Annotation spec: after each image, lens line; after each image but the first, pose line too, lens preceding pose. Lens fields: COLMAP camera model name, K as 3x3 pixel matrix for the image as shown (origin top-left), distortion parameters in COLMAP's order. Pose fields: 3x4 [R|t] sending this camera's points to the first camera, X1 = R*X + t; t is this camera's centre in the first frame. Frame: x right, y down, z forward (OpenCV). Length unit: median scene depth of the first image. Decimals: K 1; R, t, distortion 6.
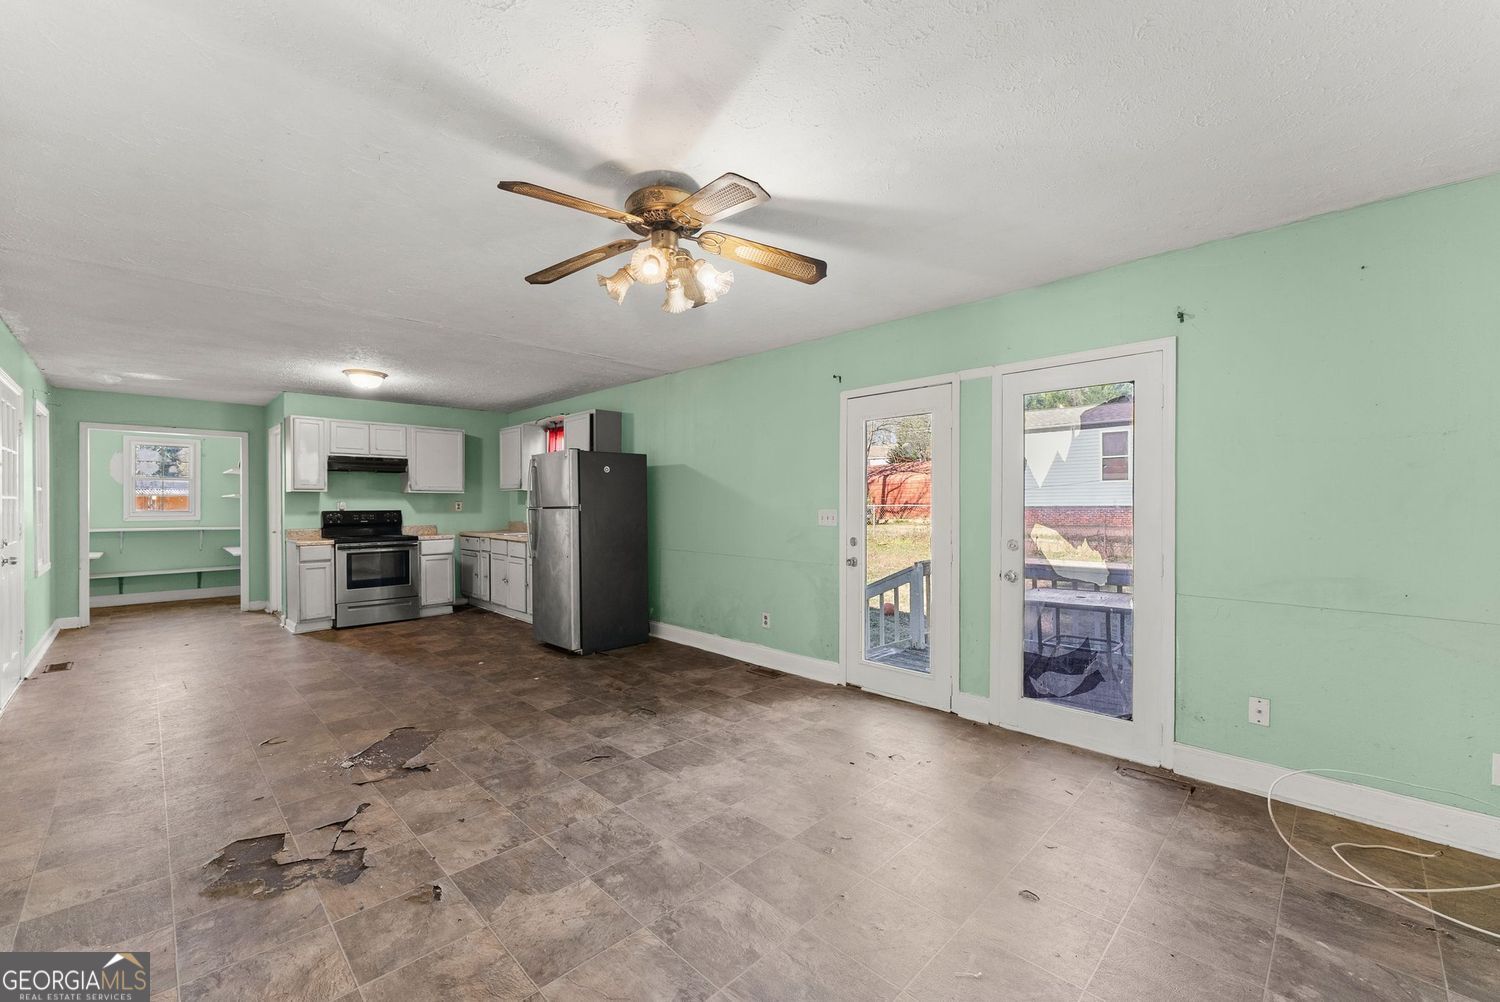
lens RADIAL K [[605.7, 0, 743.6], [0, 605.7, 506.4], [0, 0, 1]] dist [-0.001477, 0.000817]
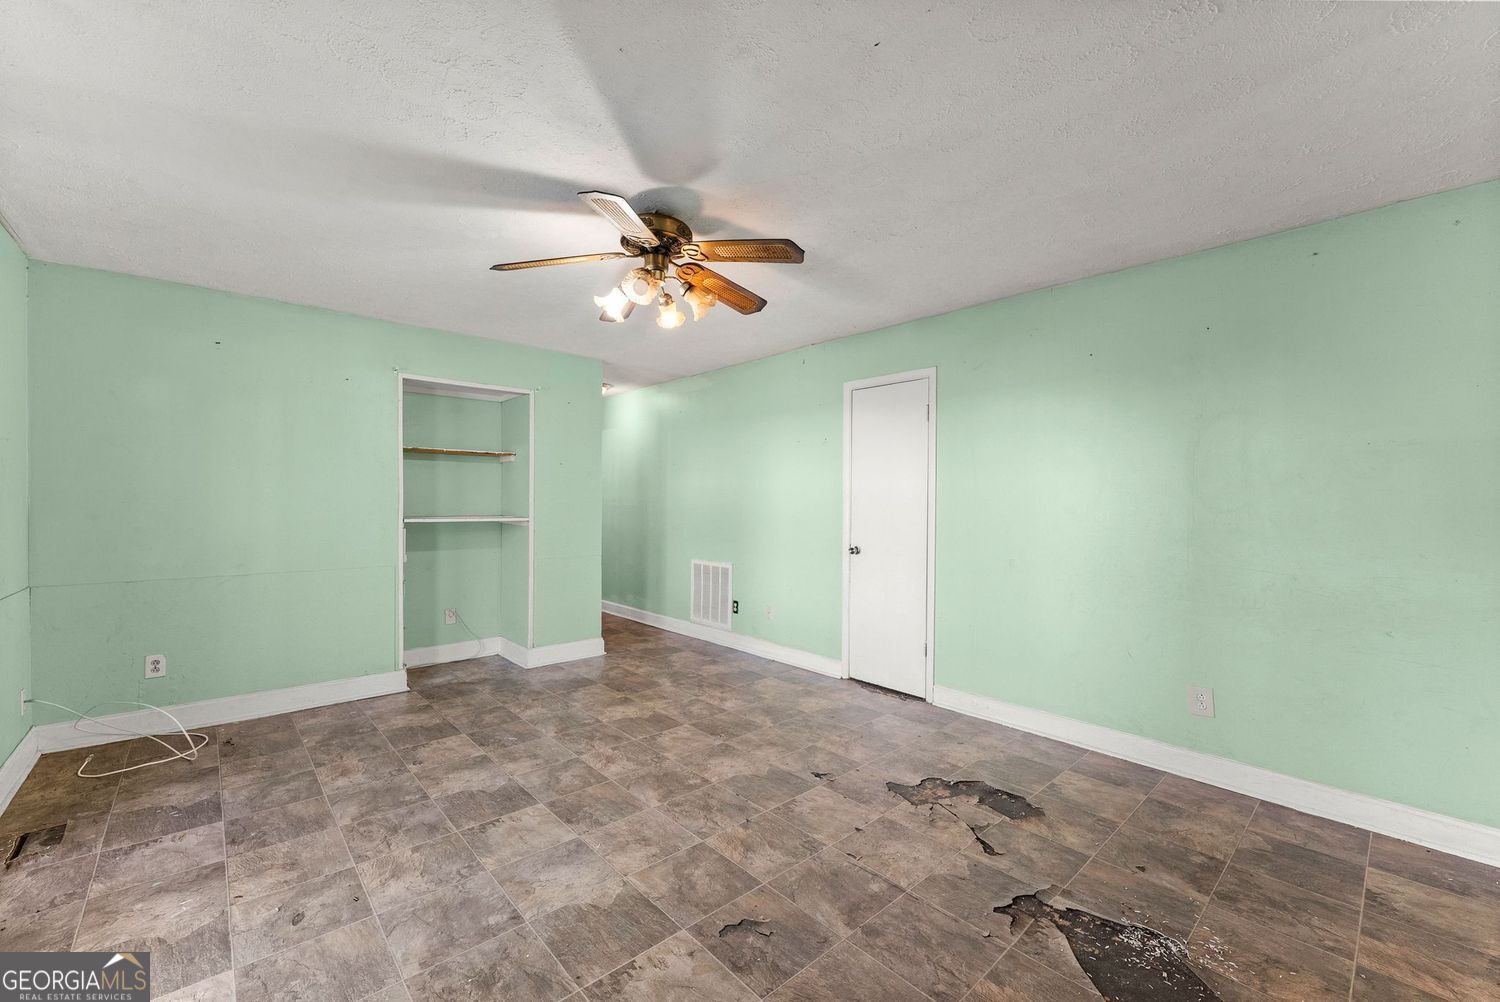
lens RADIAL K [[605.7, 0, 744.0], [0, 605.7, 504.0], [0, 0, 1]] dist [-0.001477, 0.000817]
pose [[-0.998833, -0.006235, 0.047892, -0.222478], [-0.006037, 0.999973, 0.004275, -0.006154], [-0.047917, 0.003981, -0.998843, 1.354270]]
